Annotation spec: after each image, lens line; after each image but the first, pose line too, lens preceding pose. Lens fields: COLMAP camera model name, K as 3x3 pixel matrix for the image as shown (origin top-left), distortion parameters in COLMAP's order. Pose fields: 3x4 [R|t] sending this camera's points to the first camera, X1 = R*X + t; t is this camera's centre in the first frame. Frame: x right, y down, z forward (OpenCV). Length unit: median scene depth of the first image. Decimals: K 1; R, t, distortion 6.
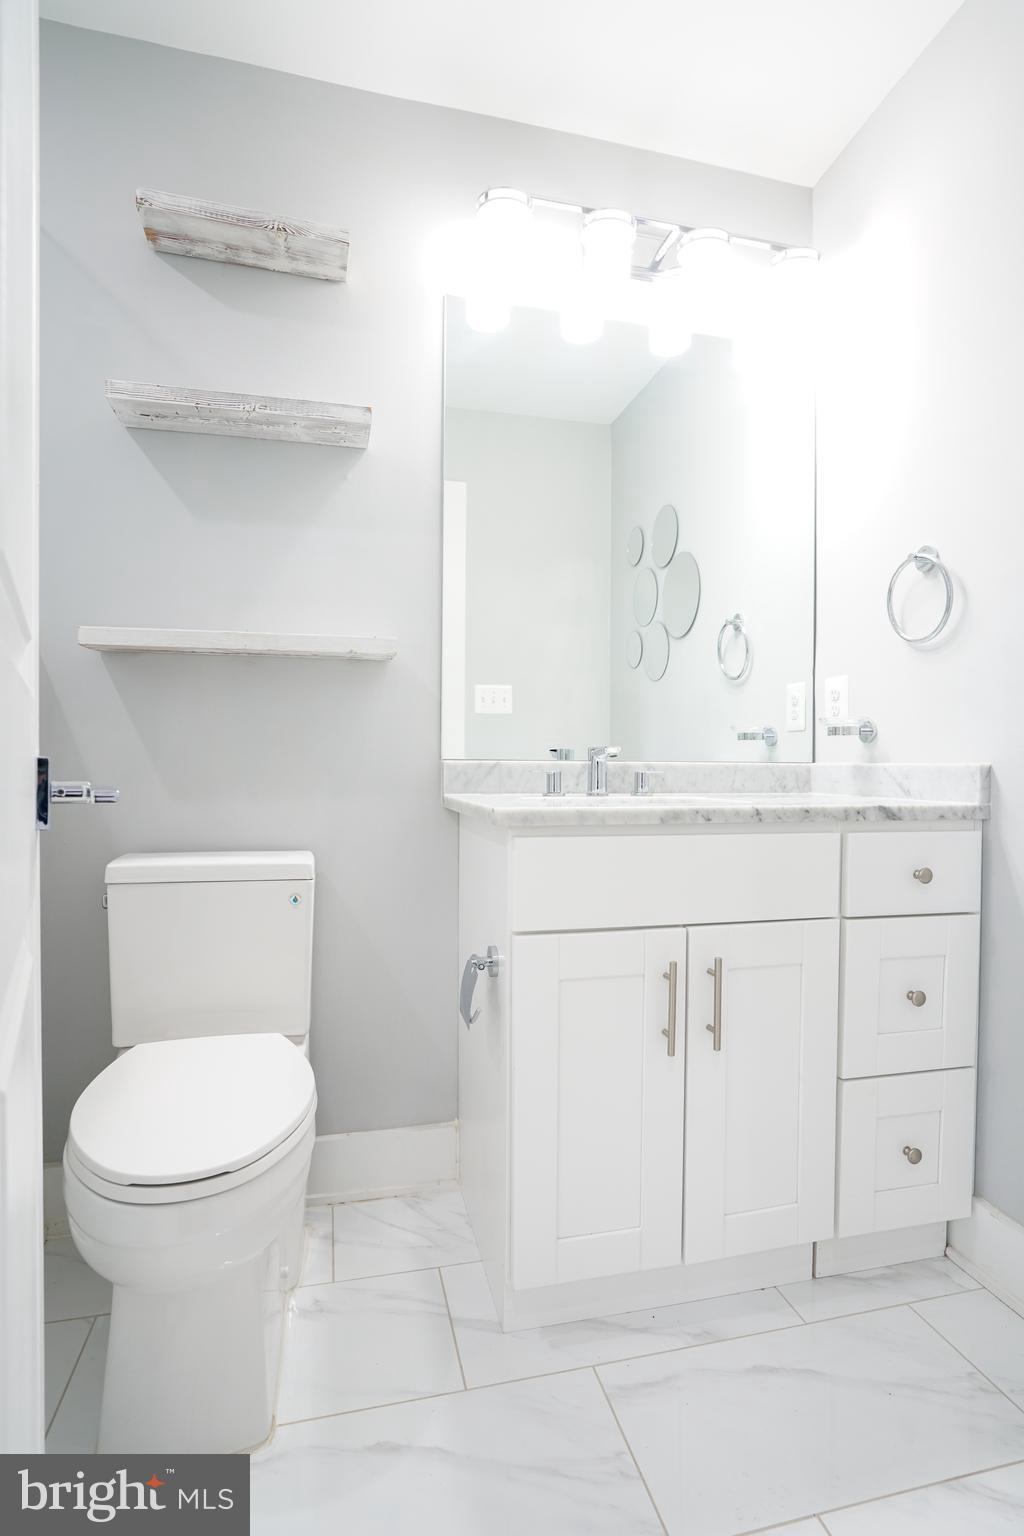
lens RADIAL K [[770.3, 0, 513.4], [0, 770.3, 786.0], [0, 0, 1]] dist [-0.058681, 0.043900]
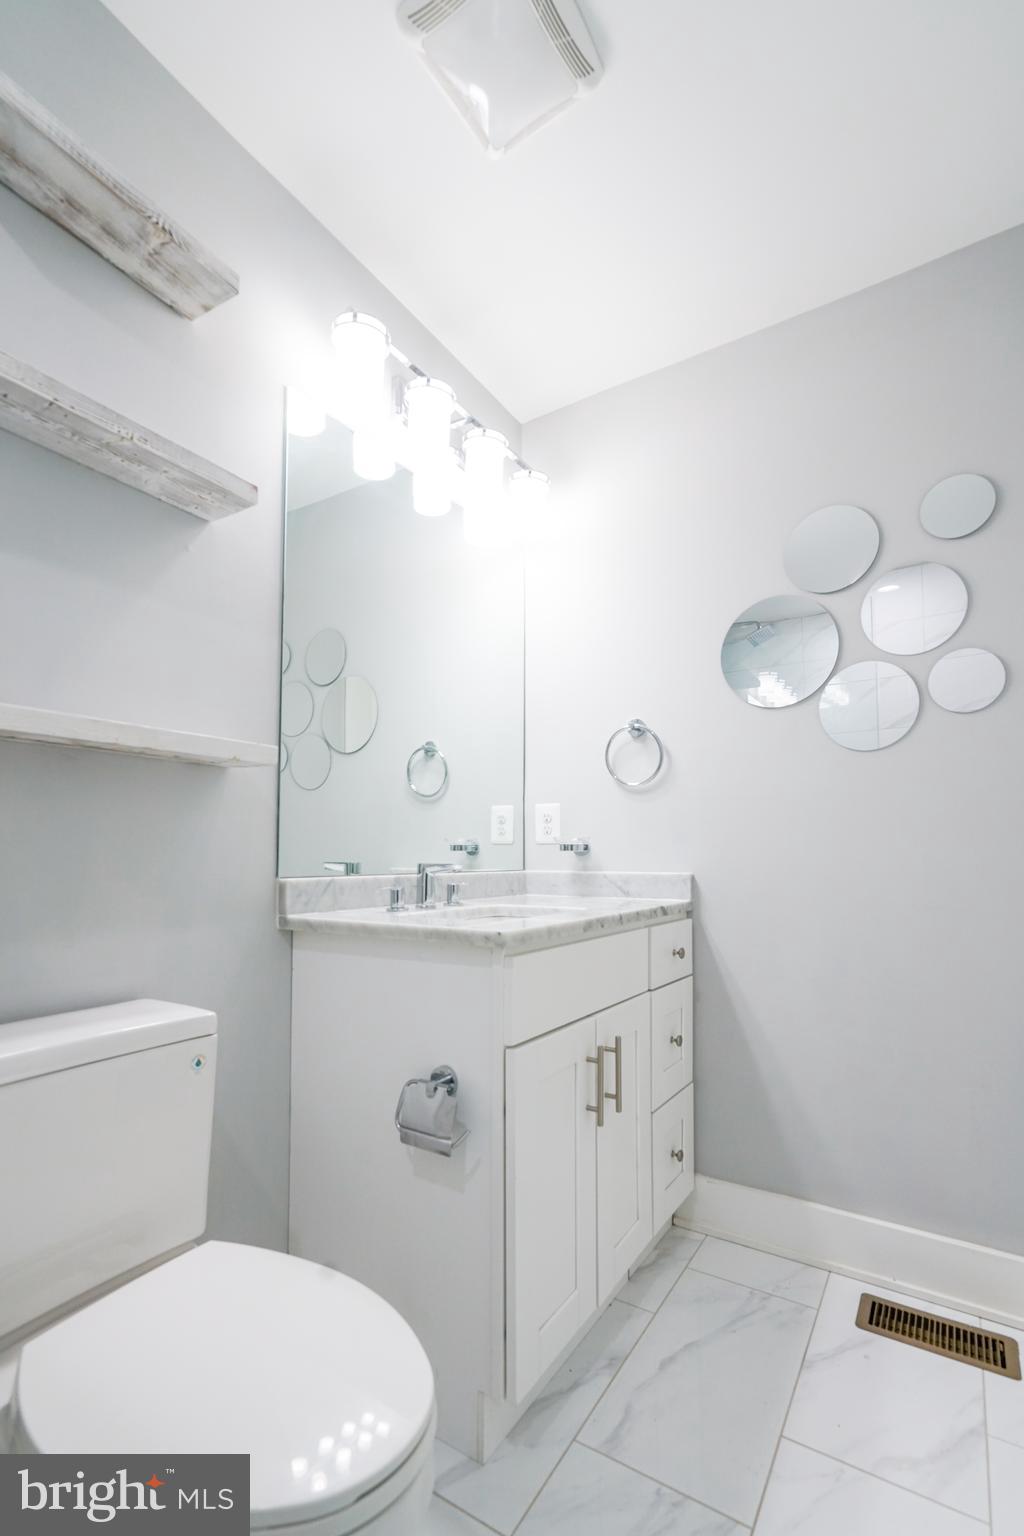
lens RADIAL K [[700.0, 0, 511.0], [0, 700.0, 833.9], [0, 0, 1]] dist [-0.000460, 0.010013]
pose [[0.725742, 0.014451, 0.687815, -0.517146], [0.024887, 0.998574, -0.047239, -0.044681], [-0.687517, 0.051401, 0.724347, 0.217655]]
